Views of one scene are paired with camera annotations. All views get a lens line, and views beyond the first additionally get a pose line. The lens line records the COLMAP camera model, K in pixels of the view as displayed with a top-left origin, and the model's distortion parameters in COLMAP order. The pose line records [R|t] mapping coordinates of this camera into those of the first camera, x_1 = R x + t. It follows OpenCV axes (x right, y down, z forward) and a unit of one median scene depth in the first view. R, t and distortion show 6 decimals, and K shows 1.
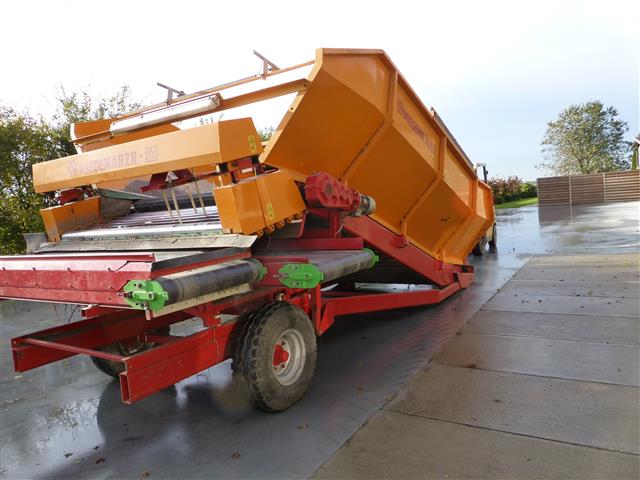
lens RADIAL K [[469.8, 0, 321.5], [0, 469.8, 237.1], [0, 0, 1]] dist [-0.037605, 0.047547]
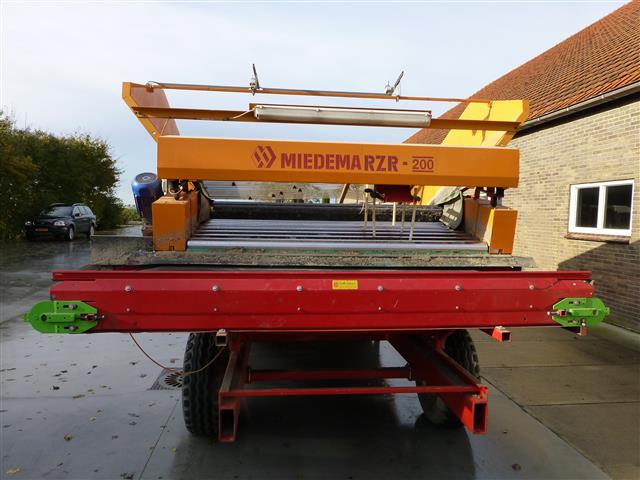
lens RADIAL K [[469.8, 0, 321.5], [0, 469.8, 237.1], [0, 0, 1]] dist [-0.037605, 0.047547]
pose [[0.768750, 0.063355, 0.636403, -1.091749], [-0.035479, 0.997774, -0.056472, 0.026883], [-0.638564, 0.020834, 0.769287, 0.411292]]
